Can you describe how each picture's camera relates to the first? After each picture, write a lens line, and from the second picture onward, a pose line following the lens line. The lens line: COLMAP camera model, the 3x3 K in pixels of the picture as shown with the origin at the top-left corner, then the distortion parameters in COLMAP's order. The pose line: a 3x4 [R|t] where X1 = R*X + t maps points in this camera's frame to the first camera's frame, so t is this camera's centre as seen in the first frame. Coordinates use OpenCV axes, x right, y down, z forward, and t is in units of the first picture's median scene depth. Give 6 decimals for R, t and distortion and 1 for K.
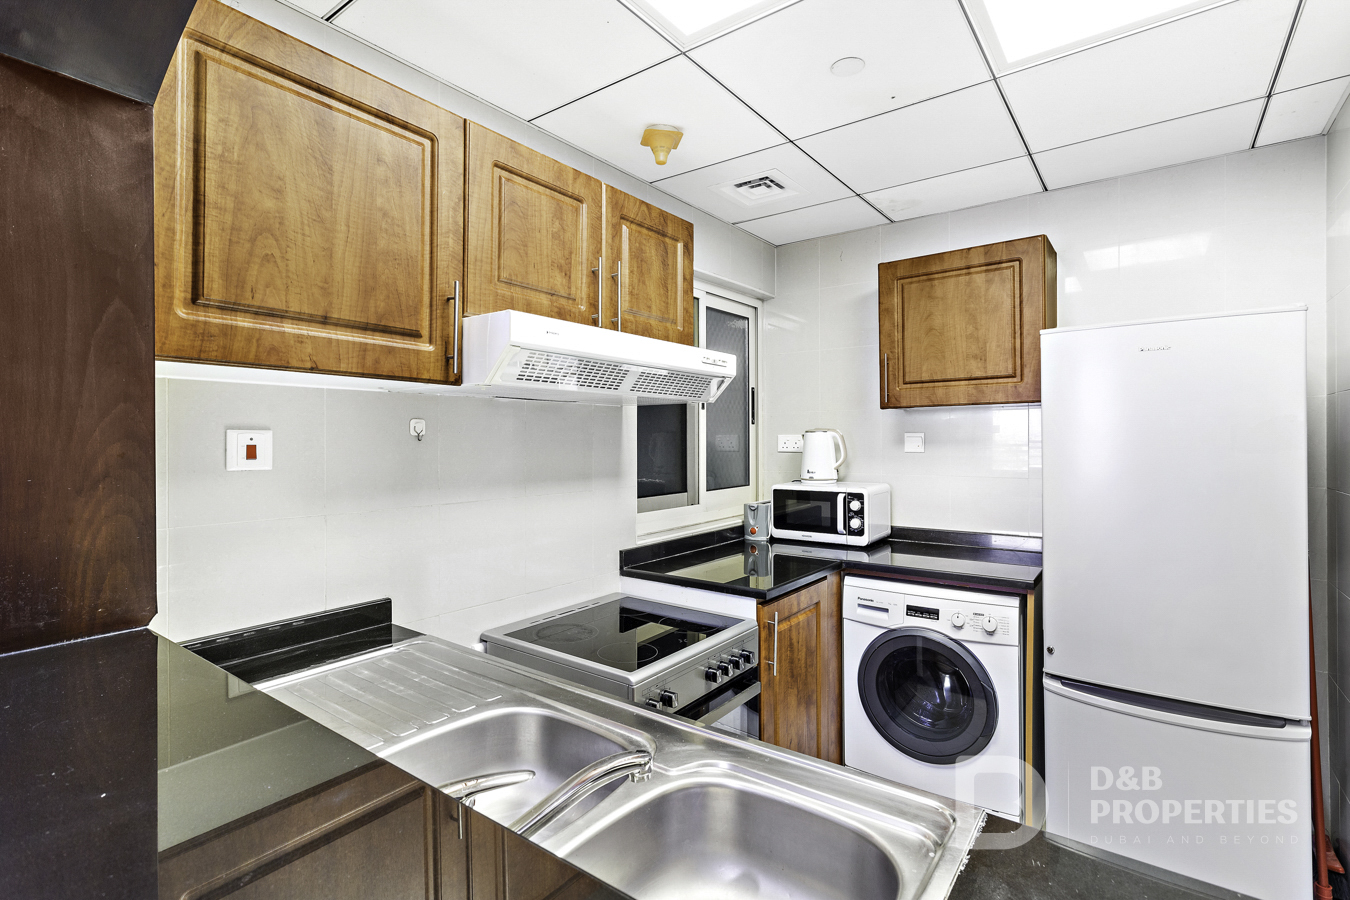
lens RADIAL K [[642.4, 0, 676.1], [0, 642.4, 439.5], [0, 0, 1]] dist [0.003189, 0.000205]
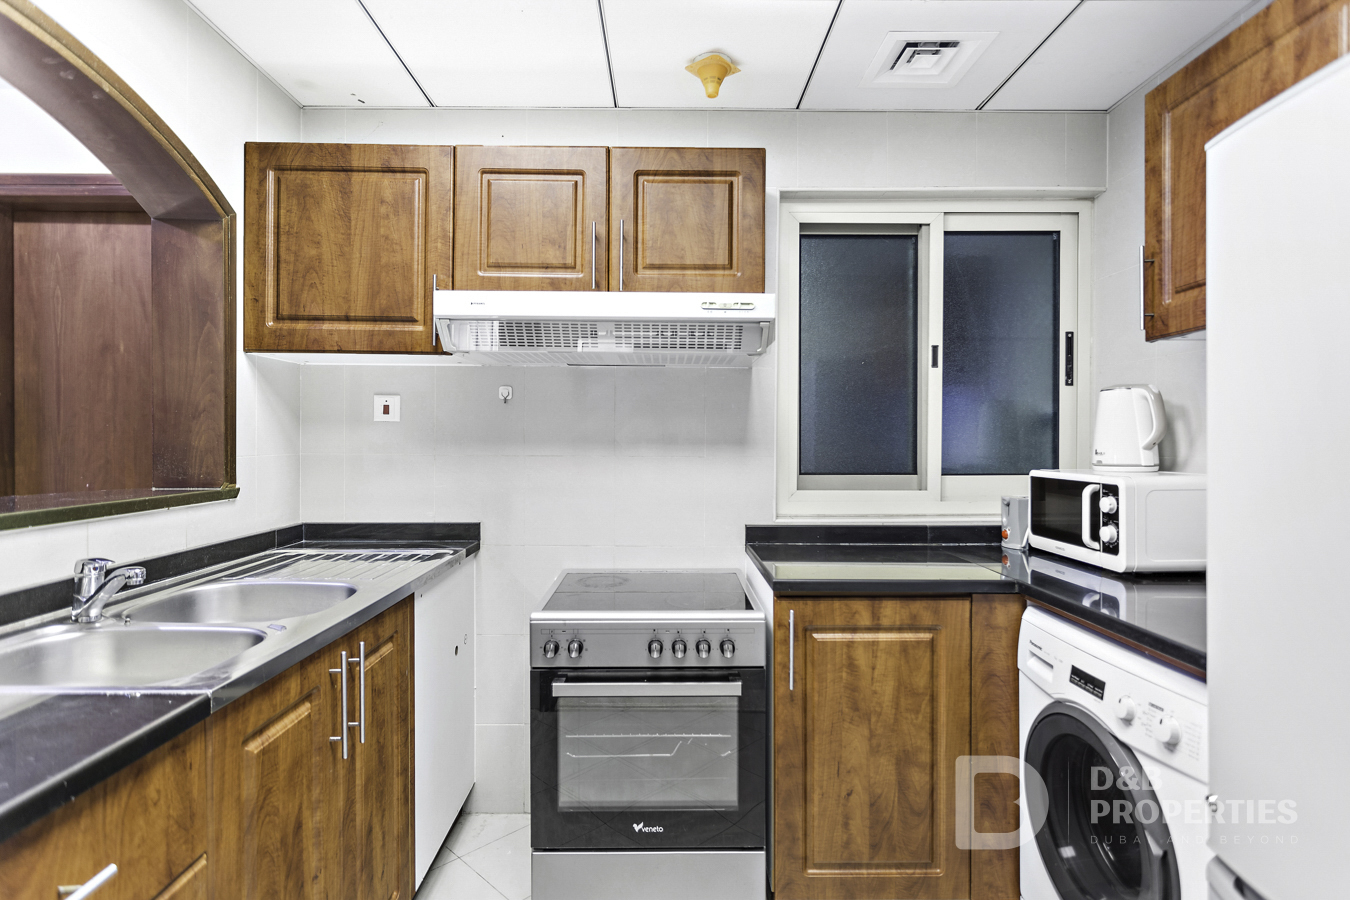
lens RADIAL K [[696.6, 0, 673.3], [0, 696.6, 445.0], [0, 0, 1]] dist [-0.001967, 0.000339]
pose [[0.606900, 0.012506, -0.794680, 1.080295], [-0.006641, 0.999921, 0.010664, 0.081459], [0.794751, -0.001194, 0.606935, 0.522090]]
